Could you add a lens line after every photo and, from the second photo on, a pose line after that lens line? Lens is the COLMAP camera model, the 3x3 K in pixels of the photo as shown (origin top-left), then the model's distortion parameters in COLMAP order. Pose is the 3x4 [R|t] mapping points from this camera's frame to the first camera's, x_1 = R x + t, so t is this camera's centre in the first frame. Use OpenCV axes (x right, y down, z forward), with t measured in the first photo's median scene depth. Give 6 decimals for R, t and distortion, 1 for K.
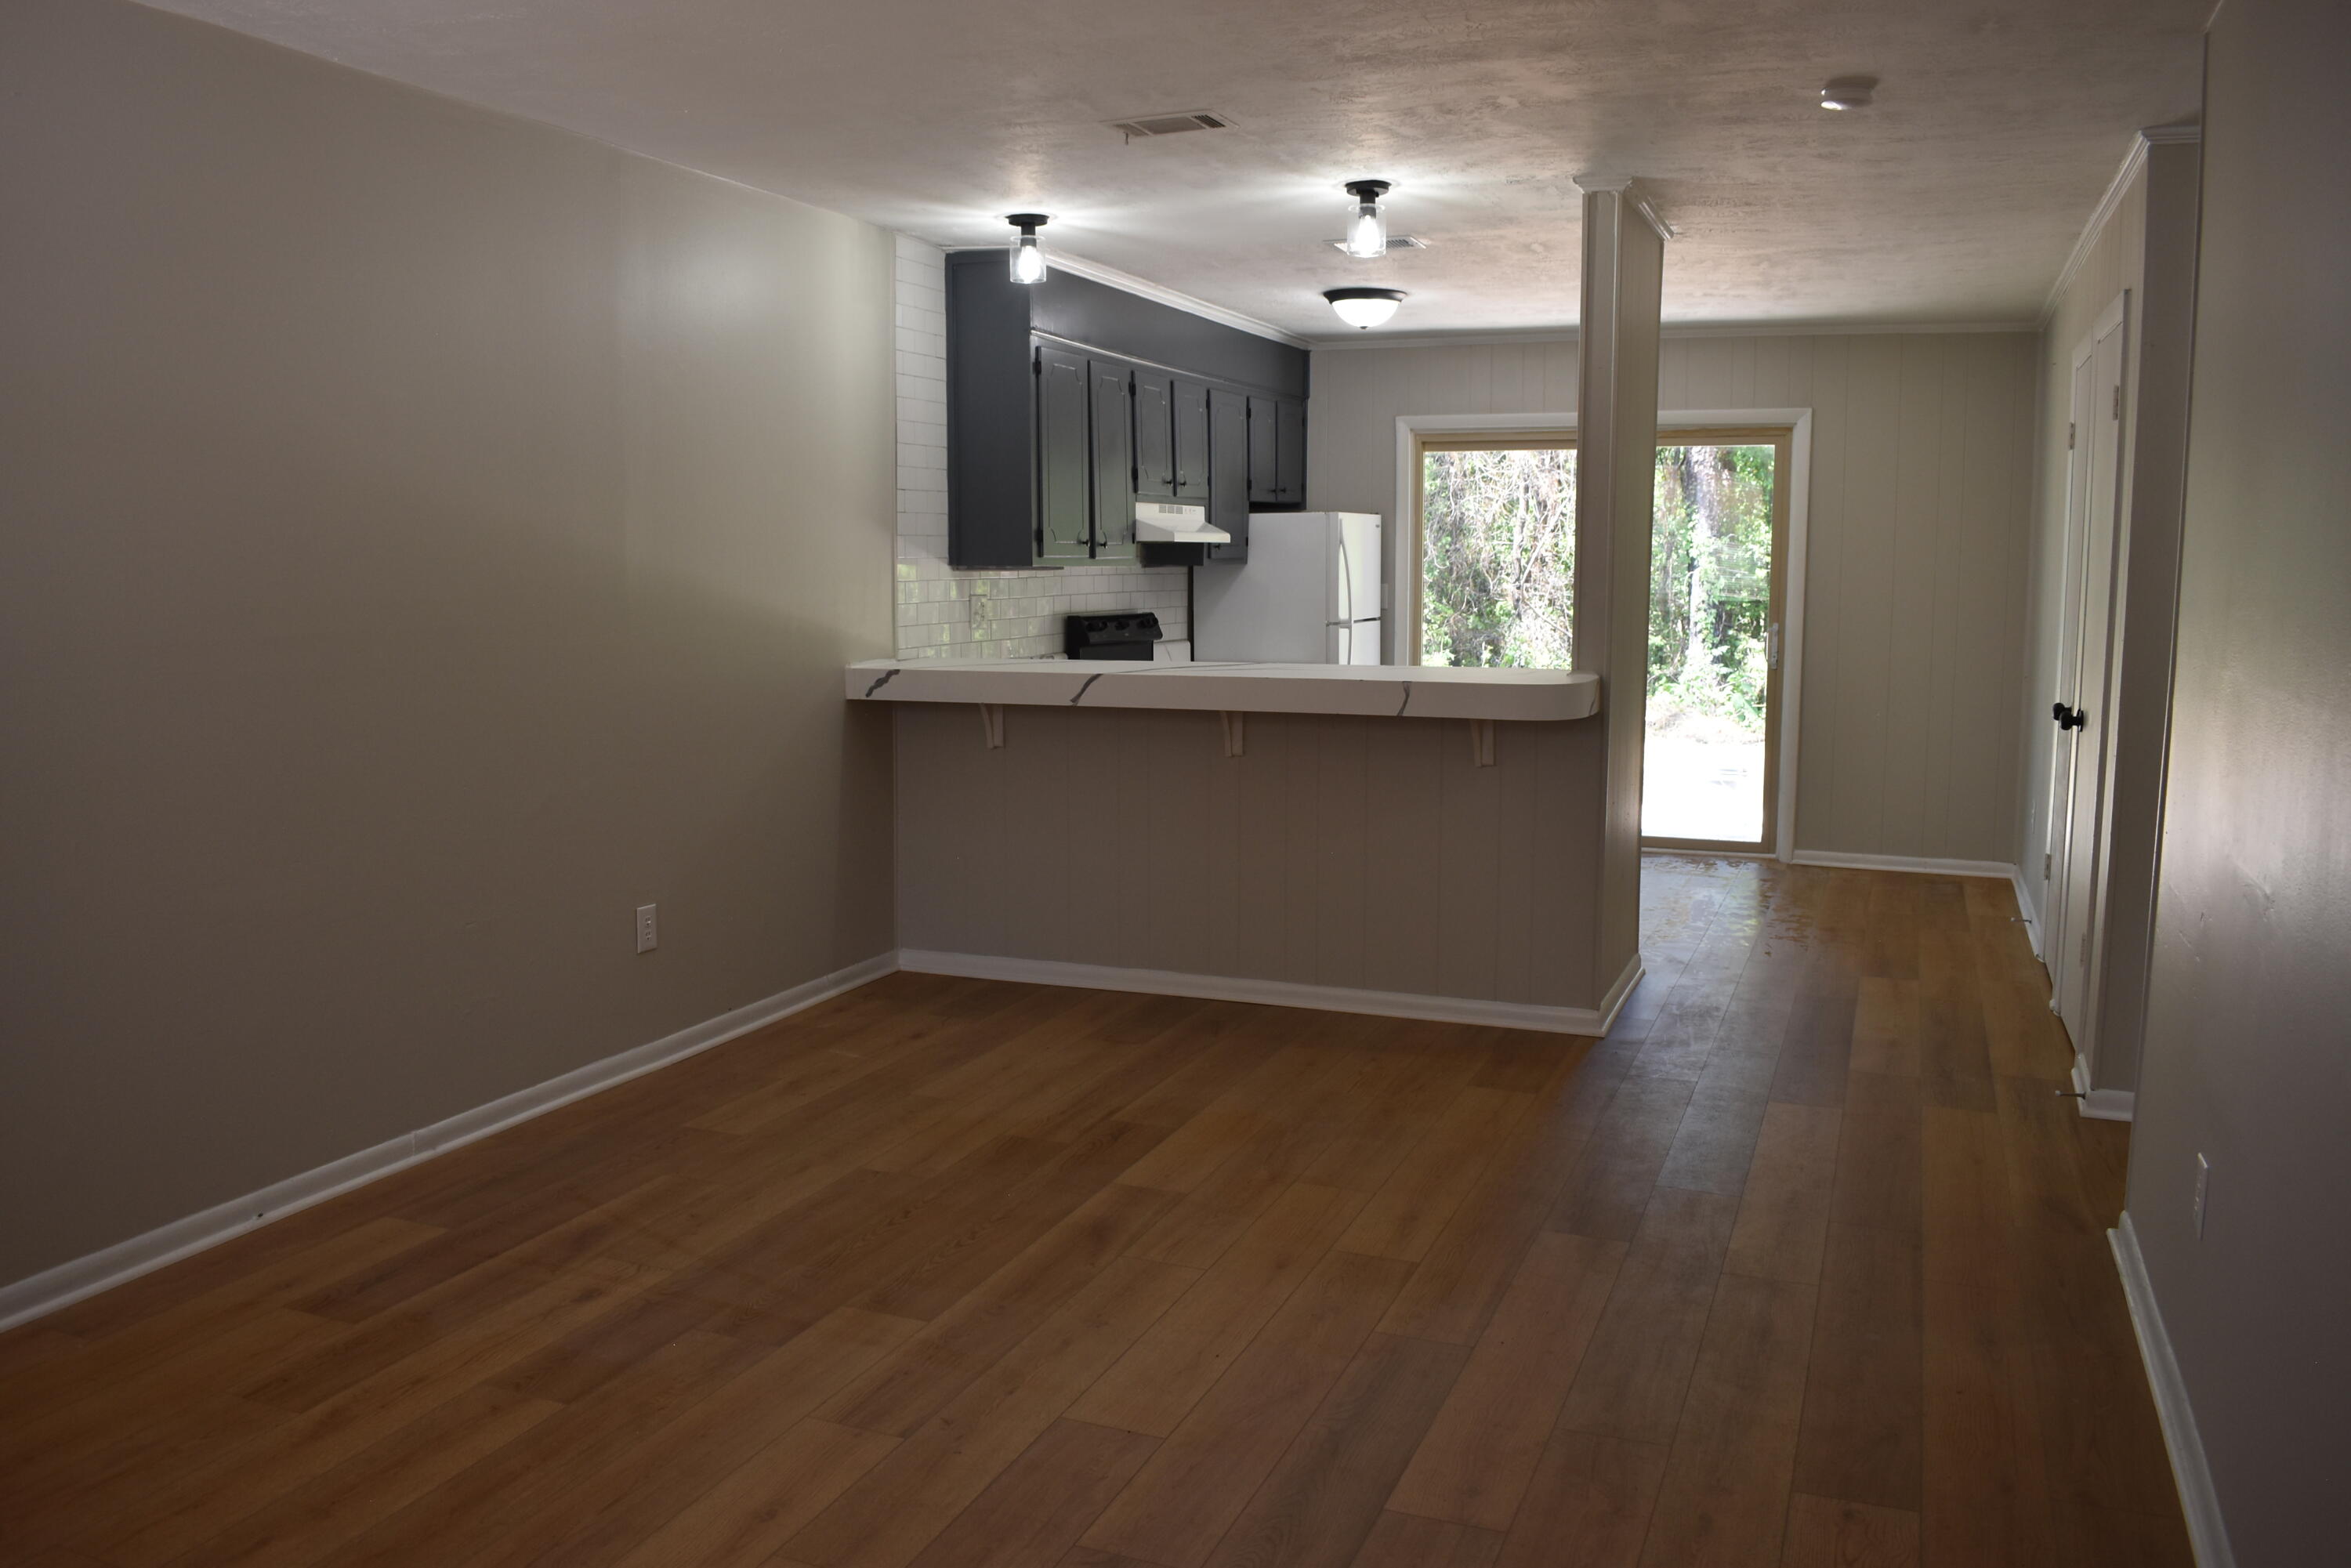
lens RADIAL K [[1835.3, 0, 1174.1], [0, 1835.3, 792.7], [0, 0, 1]] dist [-0.099030, 0.019393]
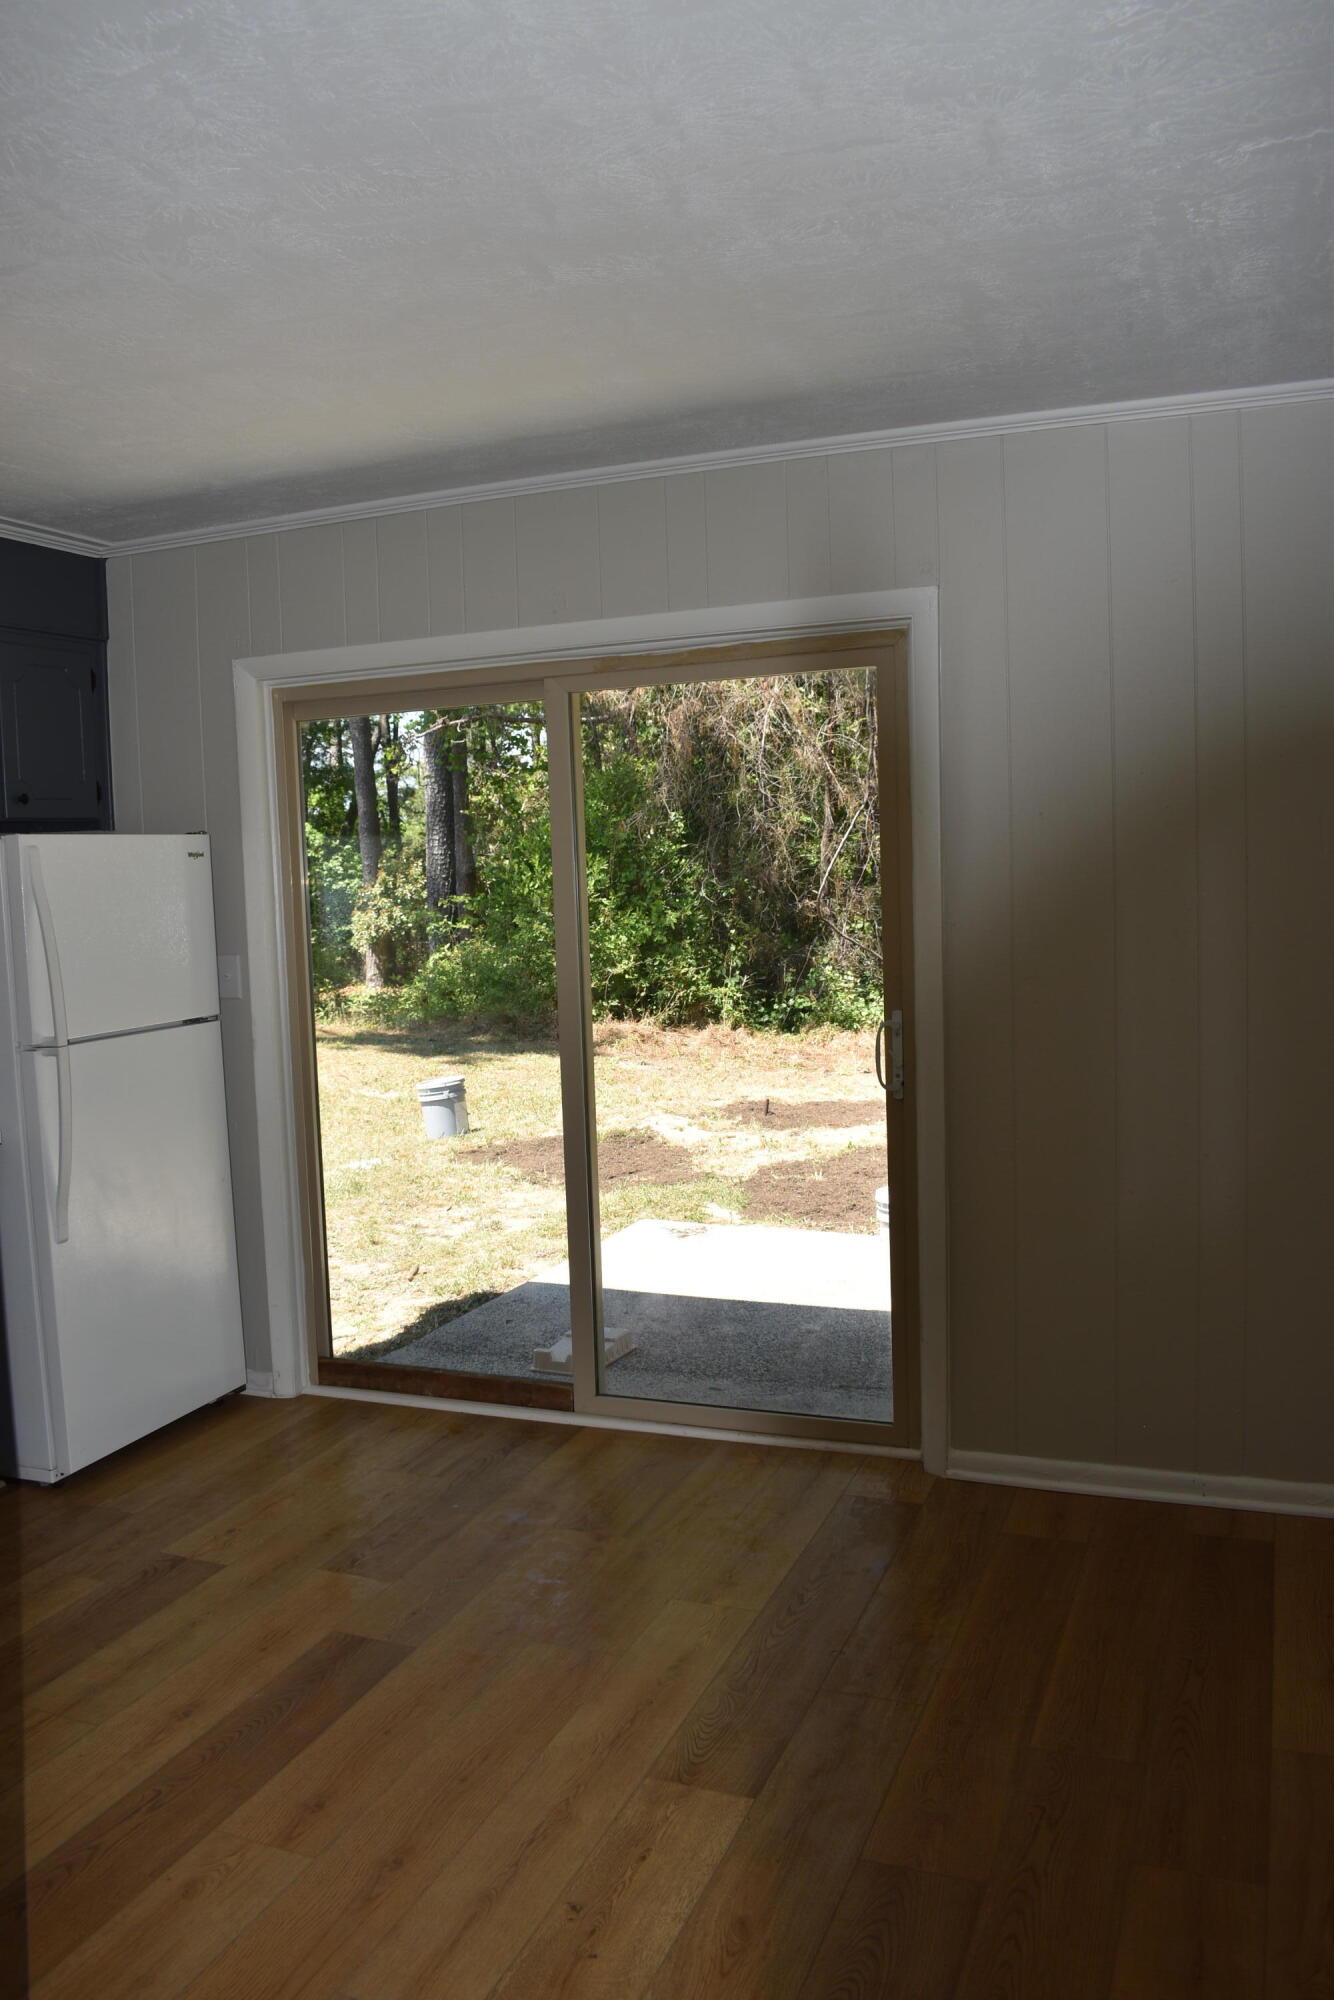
lens RADIAL K [[1561.4, 0, 643.3], [0, 1561.4, 1005.3], [0, 0, 1]] dist [-0.099030, 0.019393]
pose [[0.999223, -0.037420, -0.012382, 0.267898], [0.036873, 0.998446, -0.041794, -0.079280], [0.013927, 0.041305, 0.999050, 0.563019]]
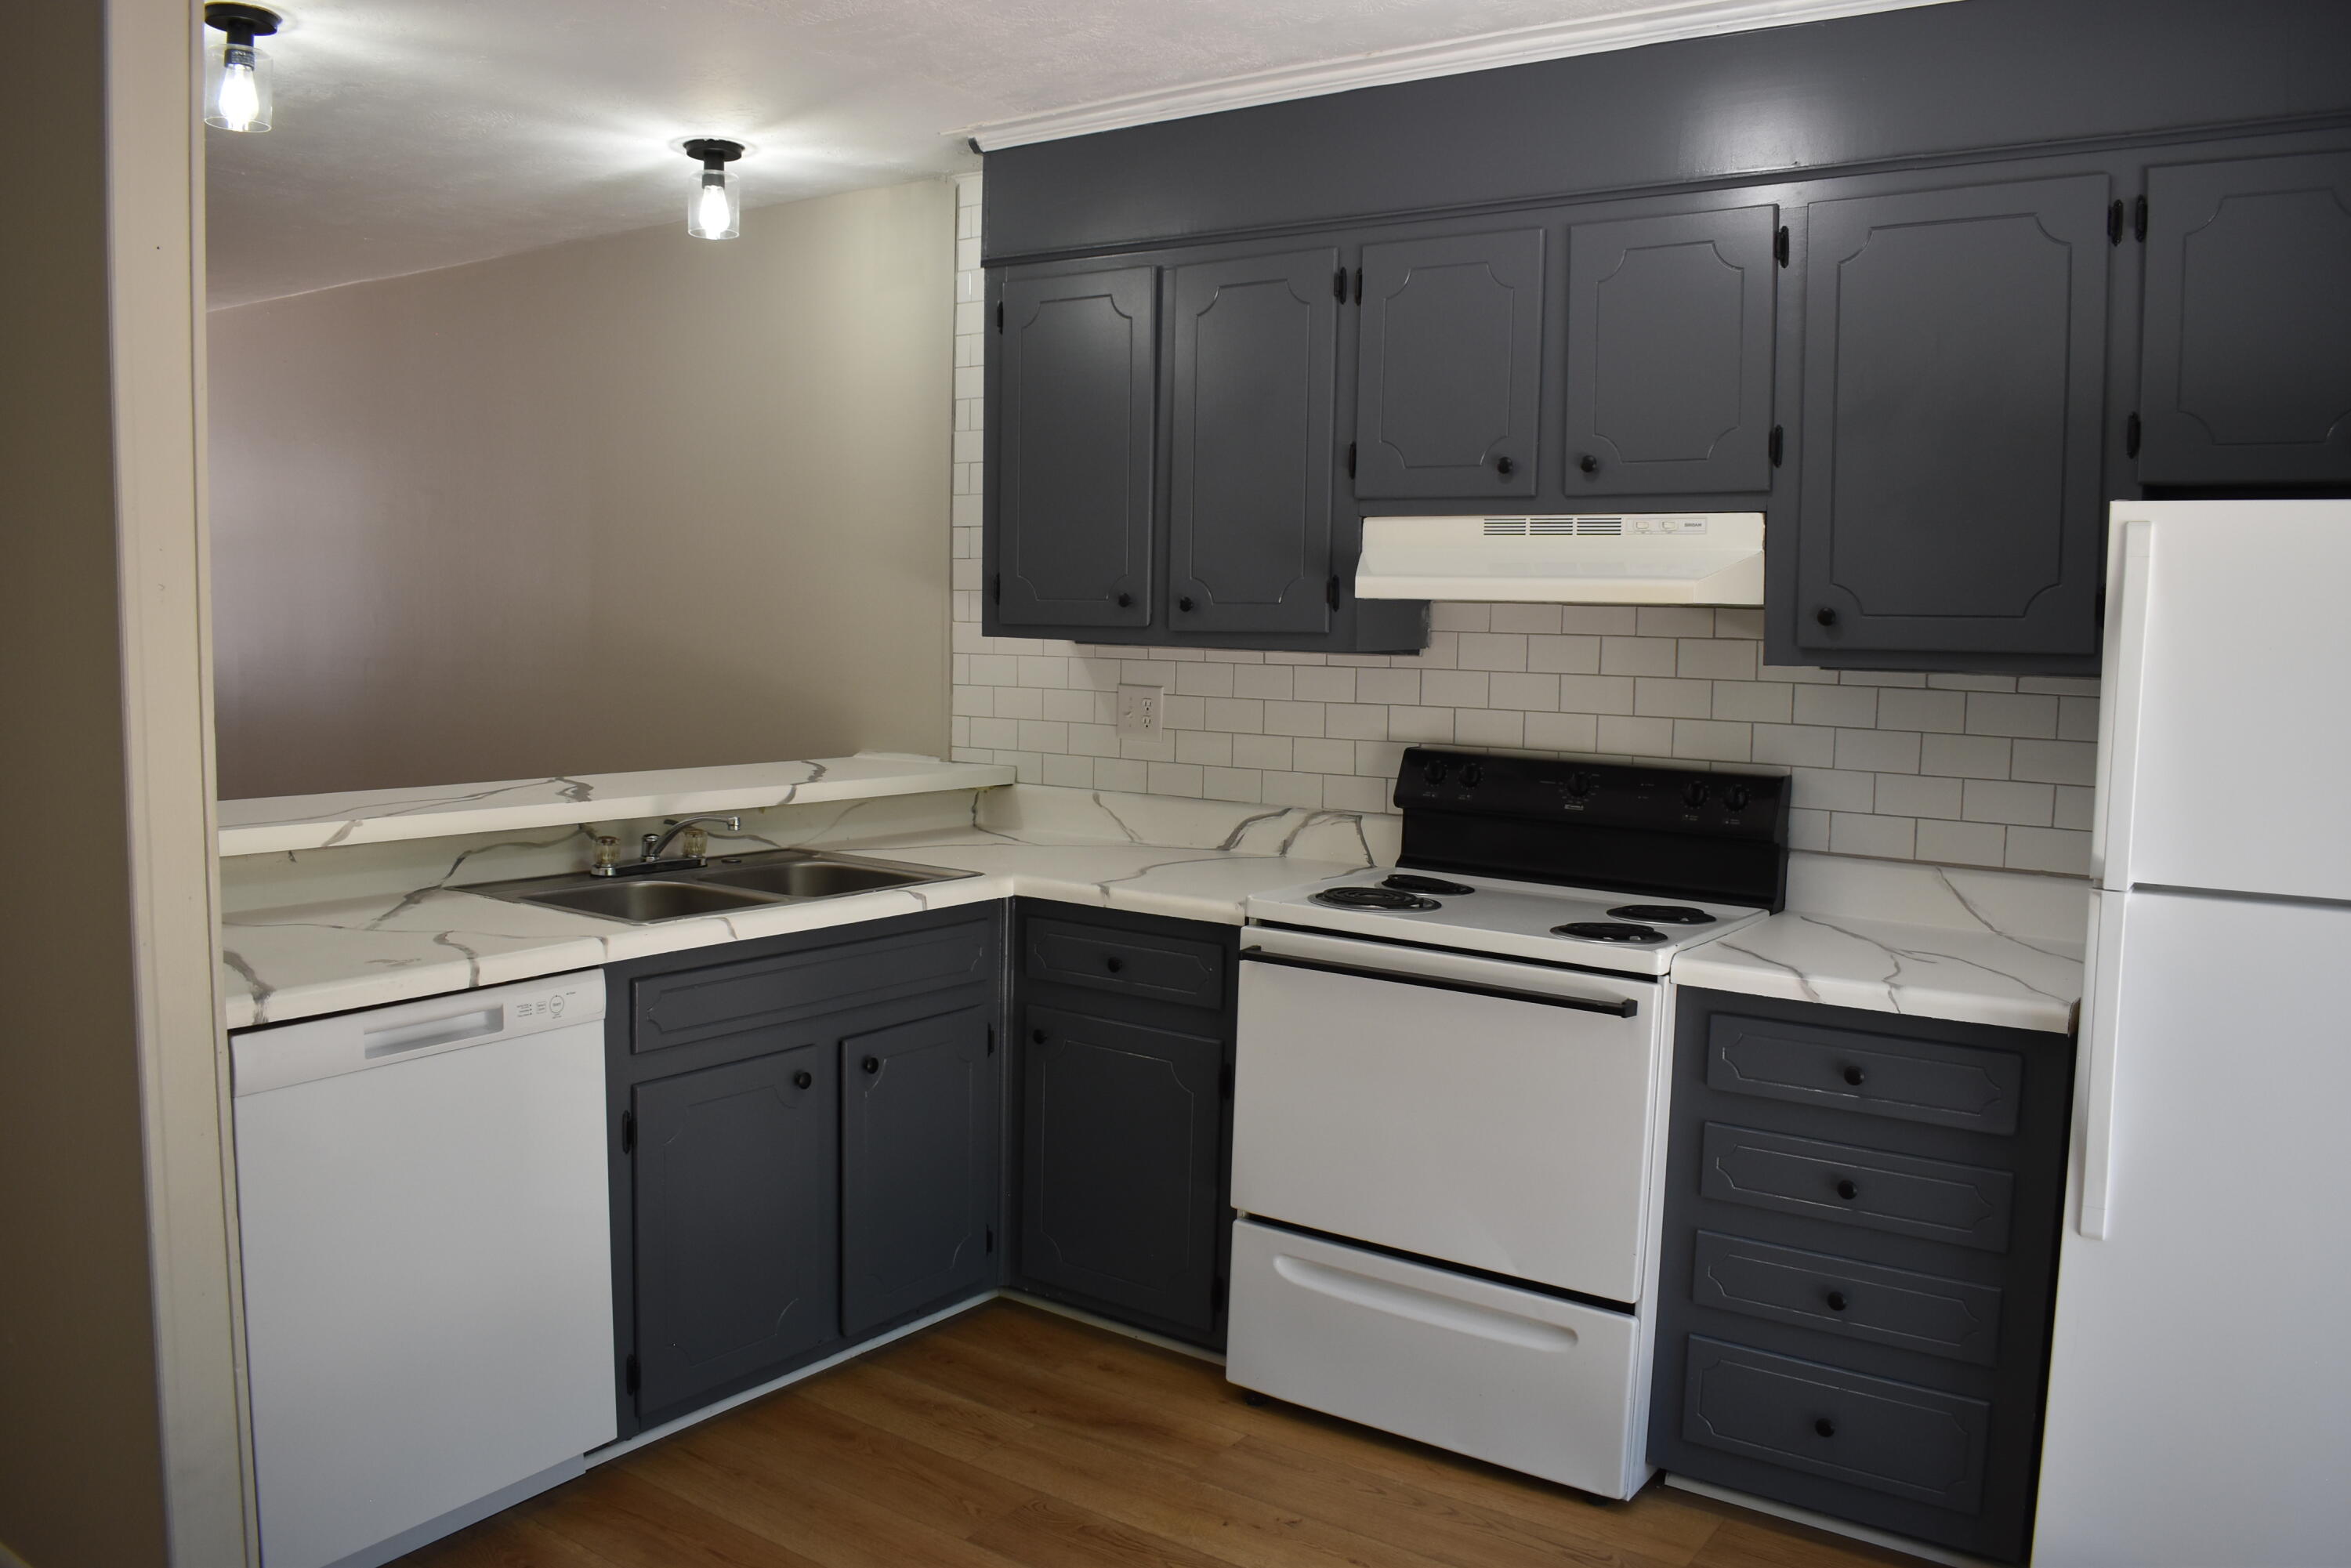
lens RADIAL K [[1835.3, 0, 1174.1], [0, 1835.3, 792.7], [0, 0, 1]] dist [-0.099030, 0.019393]
pose [[-0.220663, 0.085447, -0.971600, 0.402522], [-0.147036, 0.981856, 0.119743, -0.119817], [0.964203, 0.169283, -0.204096, 0.922581]]
